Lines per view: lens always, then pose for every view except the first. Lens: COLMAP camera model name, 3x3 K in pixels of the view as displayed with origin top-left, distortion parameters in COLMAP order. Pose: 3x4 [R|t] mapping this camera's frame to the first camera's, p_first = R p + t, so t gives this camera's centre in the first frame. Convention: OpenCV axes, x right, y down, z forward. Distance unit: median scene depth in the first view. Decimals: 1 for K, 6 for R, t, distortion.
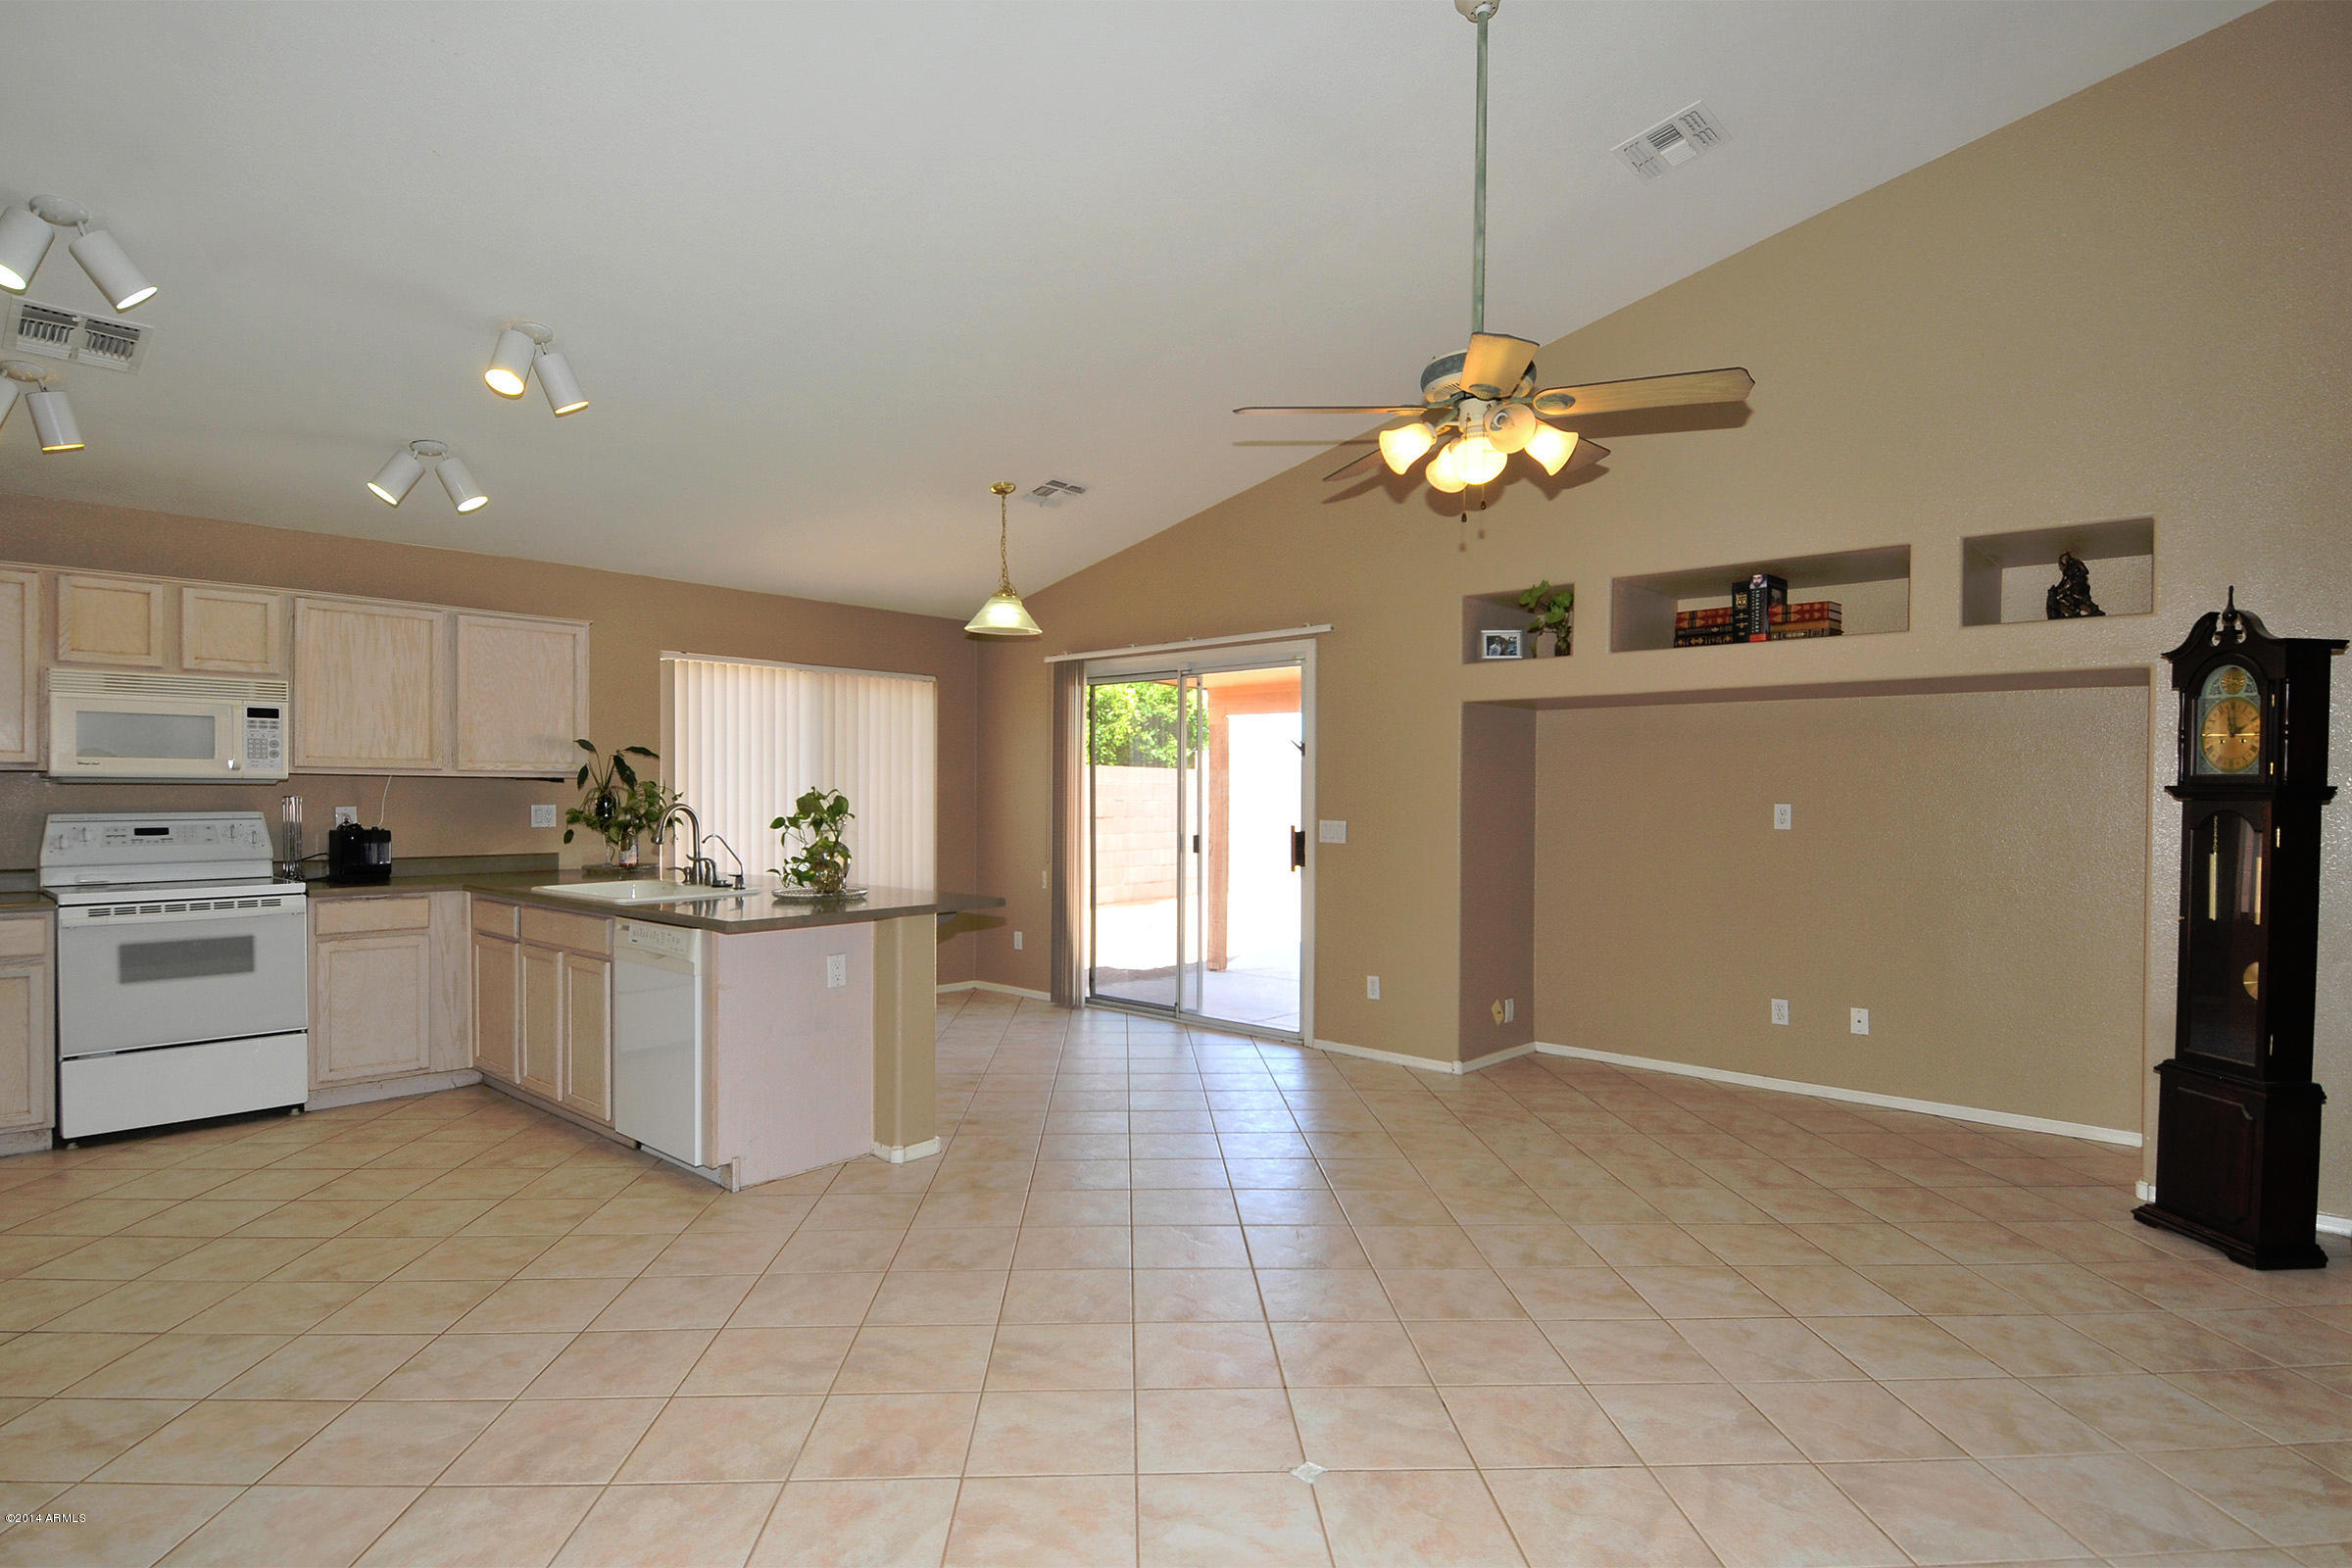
lens RADIAL K [[1228.2, 0, 1192.0], [0, 1228.2, 806.7], [0, 0, 1]] dist [0.042512, -0.048234]
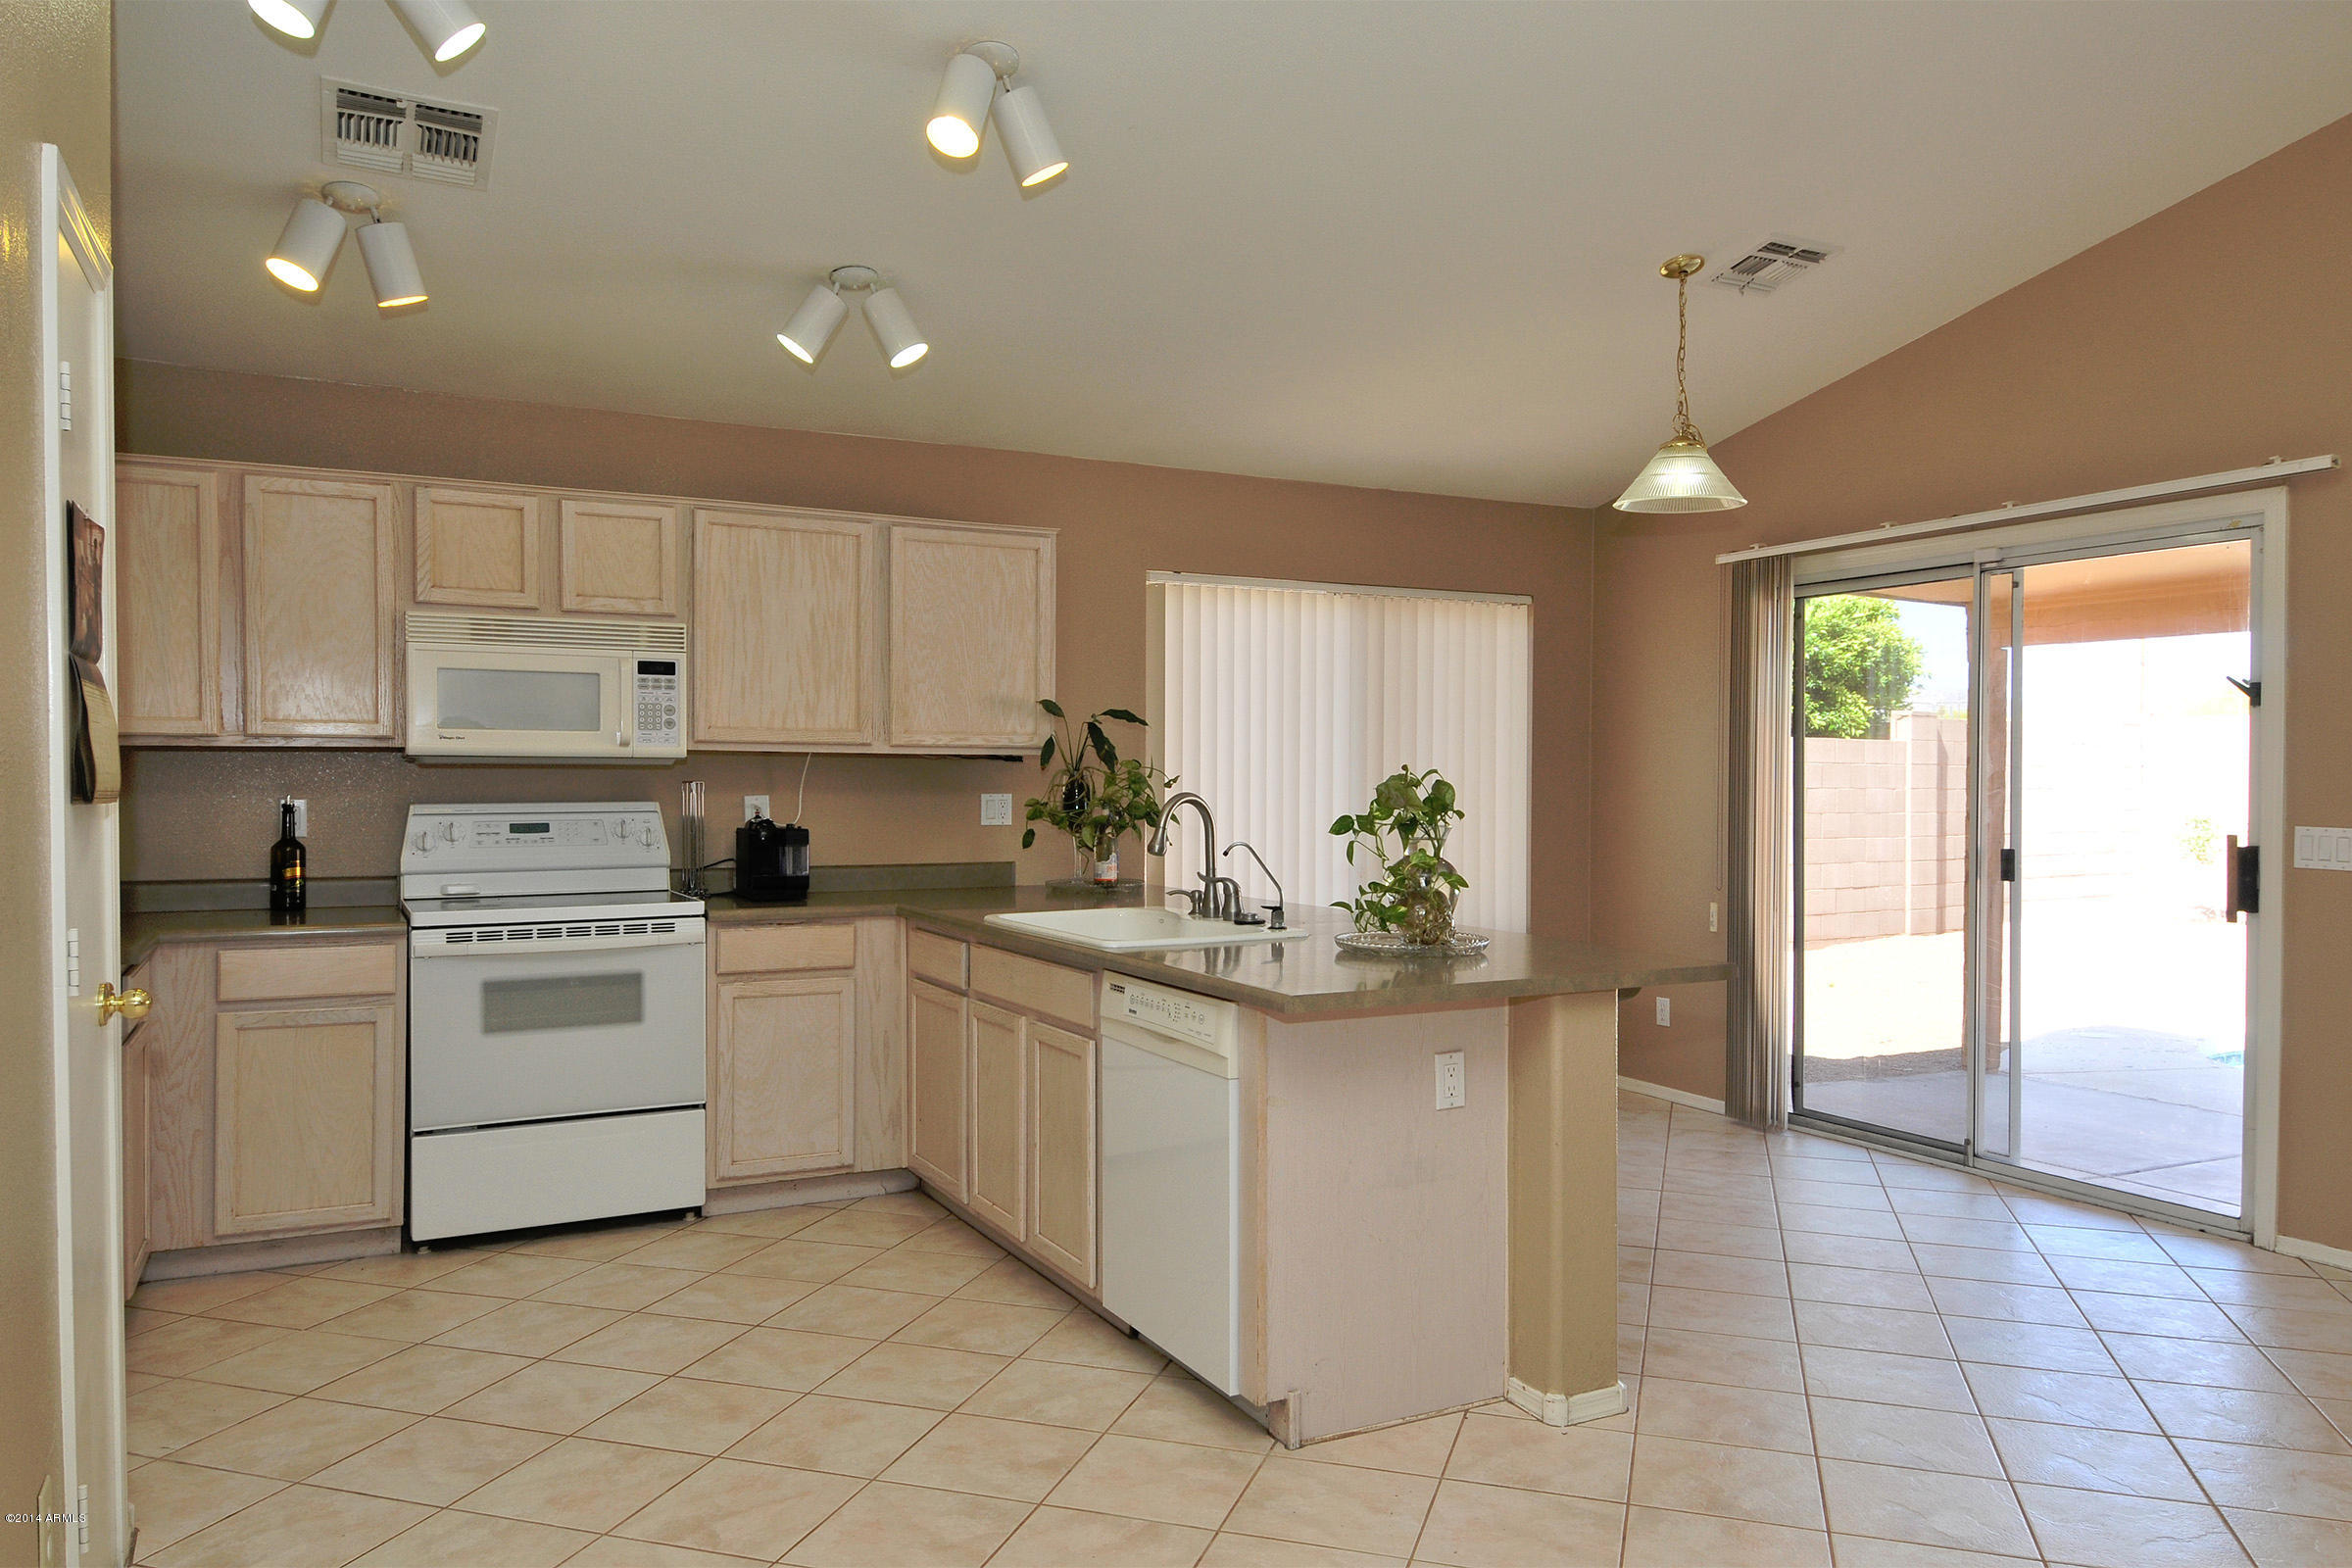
lens RADIAL K [[1616.2, 0, 1202.4], [0, 1616.2, 800.9], [0, 0, 1]] dist [0.056439, -0.060915]
pose [[0.940262, 0.004253, -0.340426, -0.119203], [-0.003143, 0.999988, 0.003813, -0.001503], [0.340438, -0.002515, 0.940263, 0.206805]]
